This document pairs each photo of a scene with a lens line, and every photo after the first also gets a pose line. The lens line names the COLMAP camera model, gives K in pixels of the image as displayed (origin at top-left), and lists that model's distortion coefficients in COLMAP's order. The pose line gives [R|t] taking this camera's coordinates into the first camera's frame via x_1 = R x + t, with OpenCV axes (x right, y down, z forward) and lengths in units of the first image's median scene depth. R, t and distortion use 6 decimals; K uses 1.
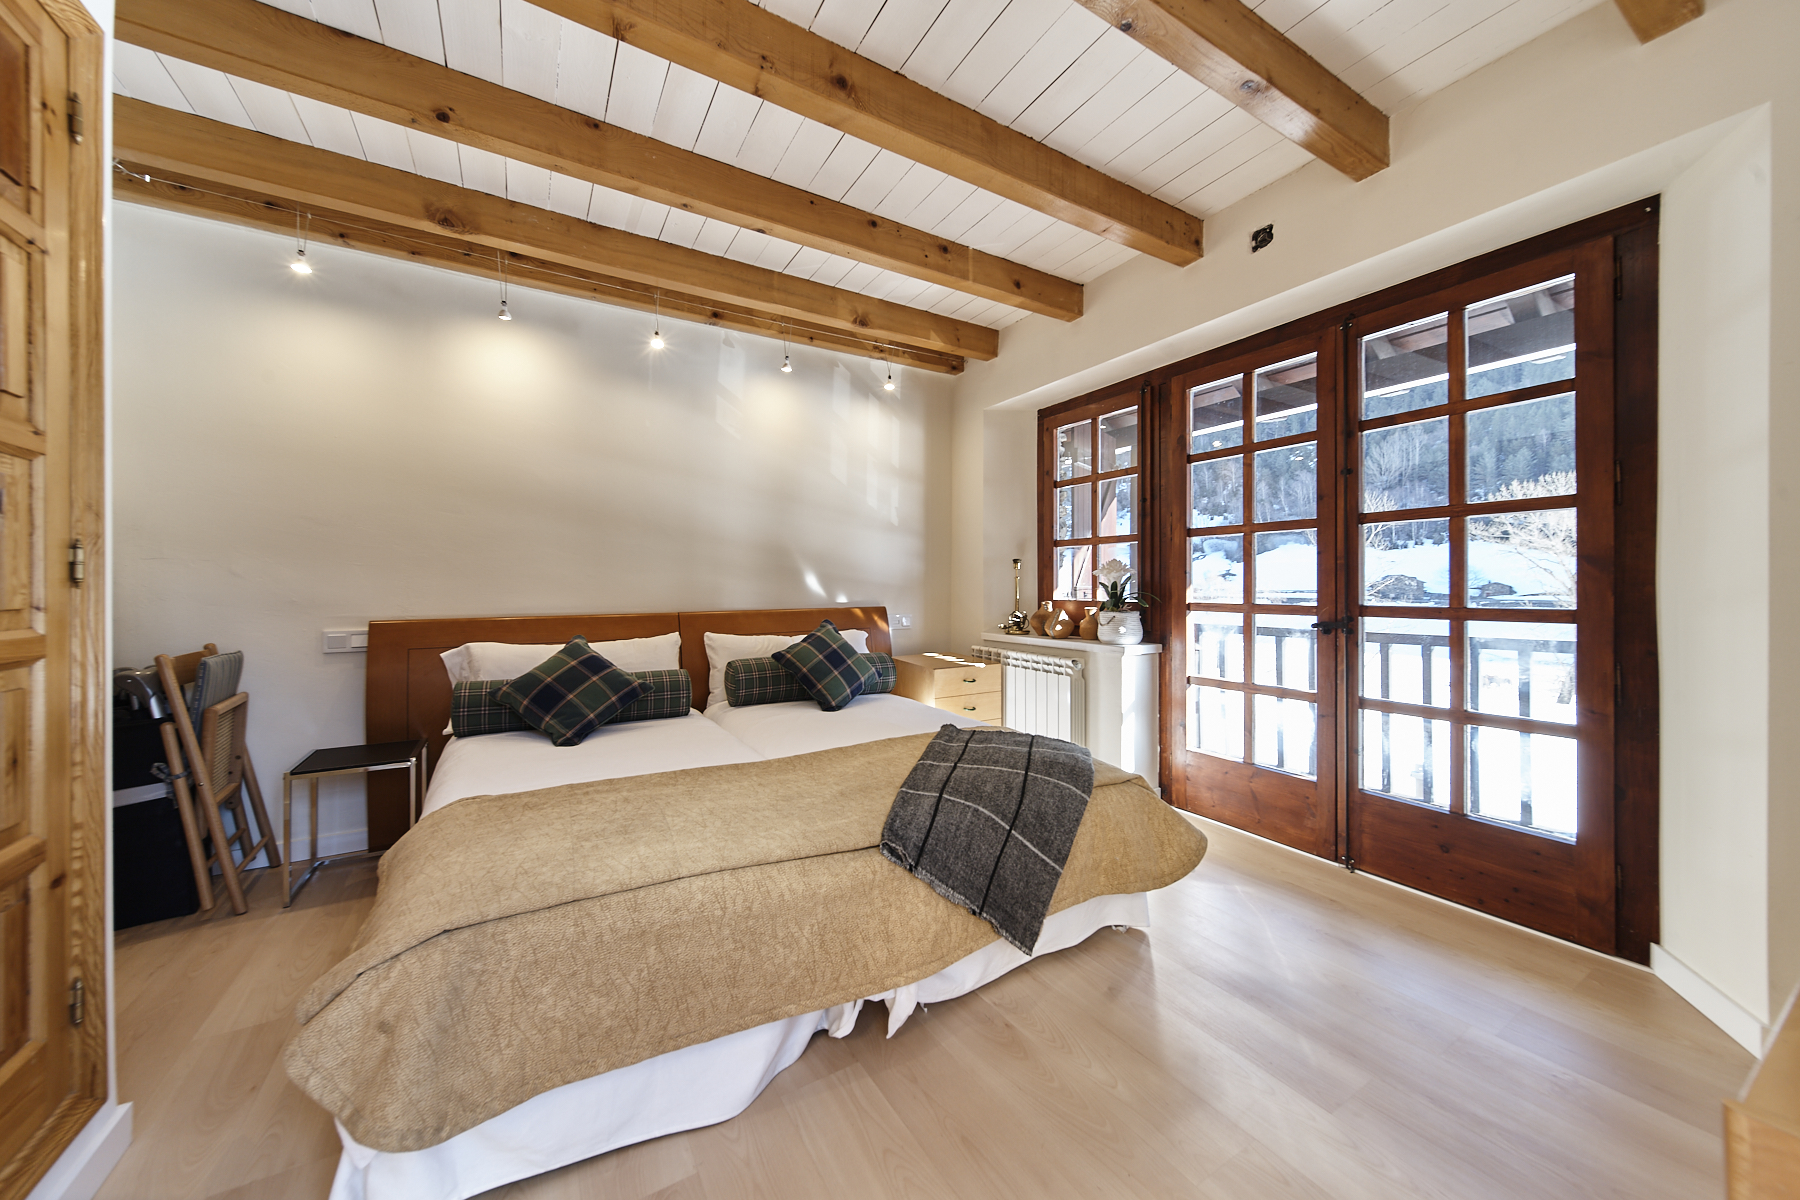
lens RADIAL K [[629.7, 0, 903.0], [0, 629.7, 593.2], [0, 0, 1]] dist [-0.001712, -0.000197]
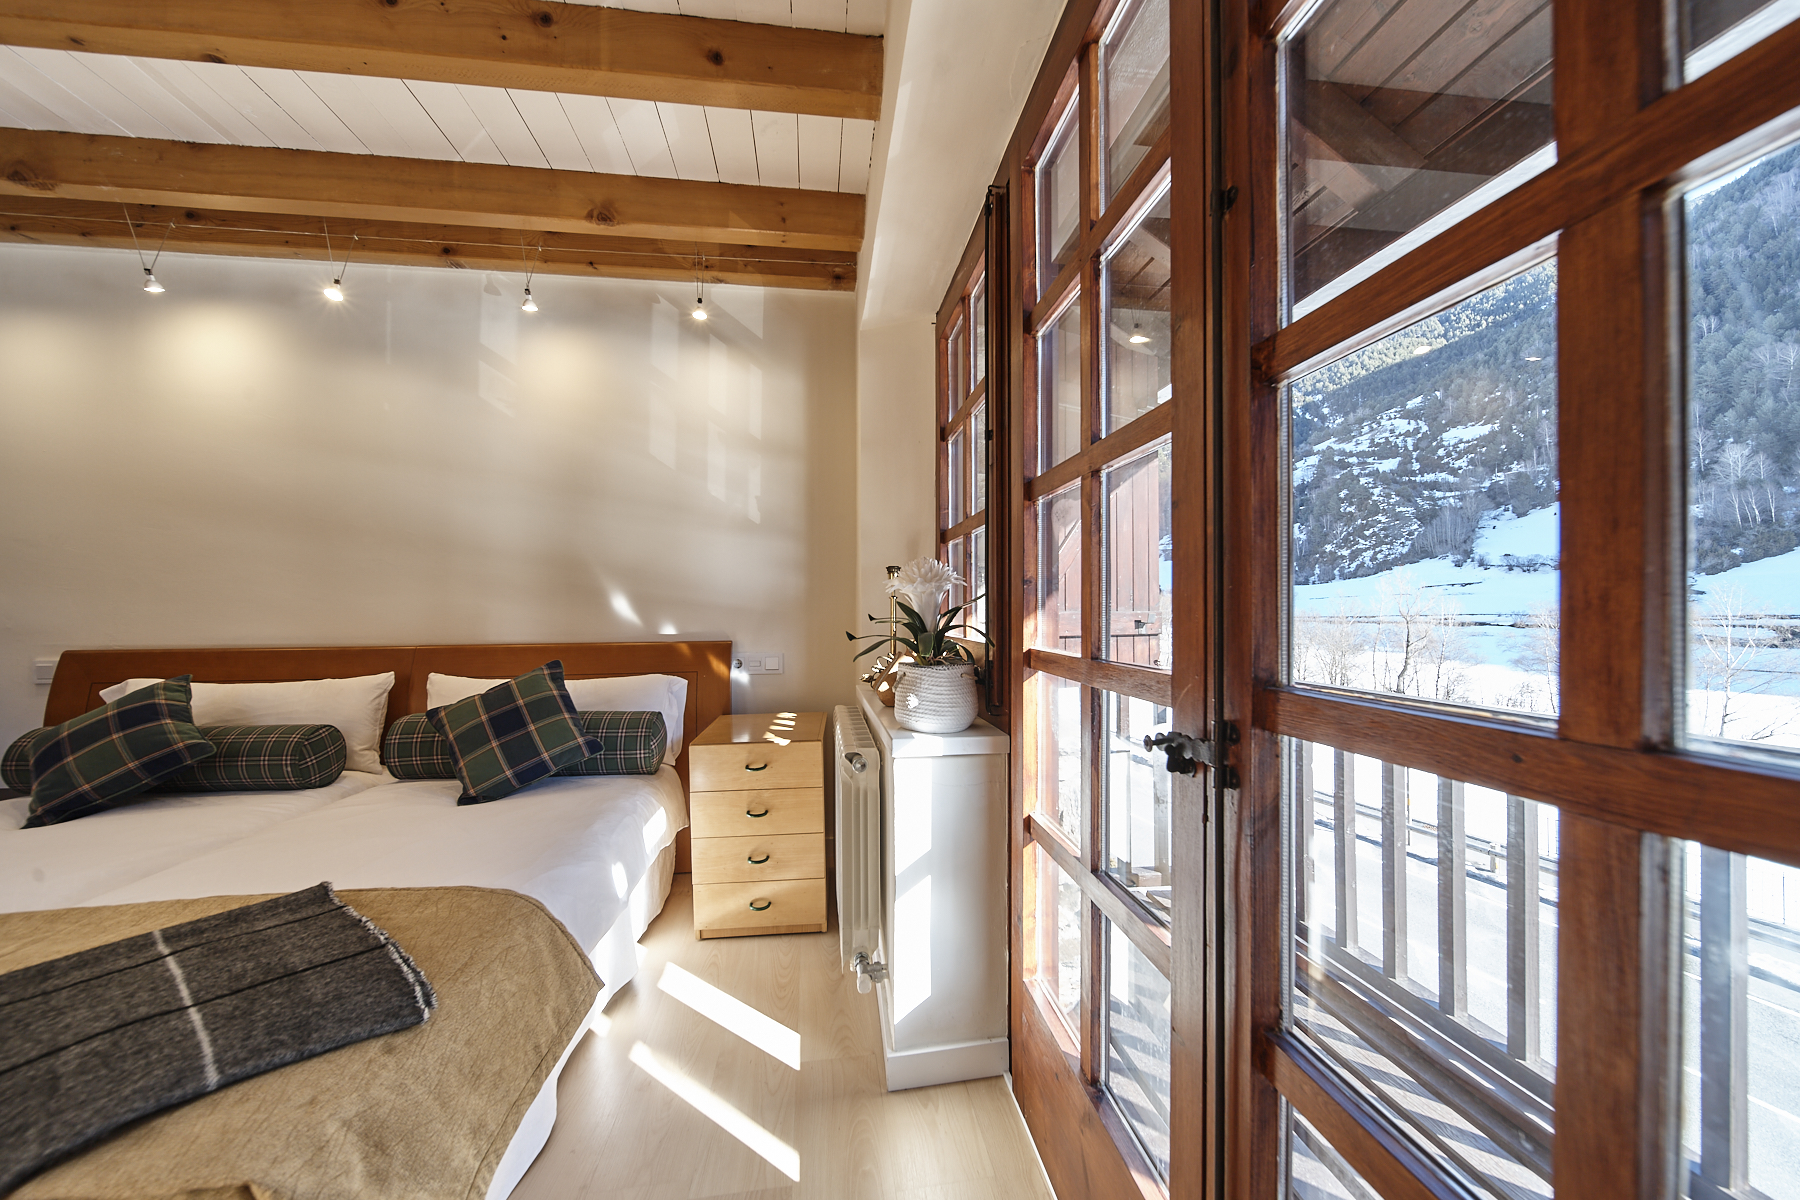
lens RADIAL K [[649.9, 0, 897.7], [0, 649.9, 614.6], [0, 0, 1]] dist [0.001494, -0.002372]
pose [[0.916574, 0.000841, -0.399865, 0.501302], [-0.003335, 0.999979, -0.005543, -0.005047], [0.399852, 0.006414, 0.916557, 0.500910]]
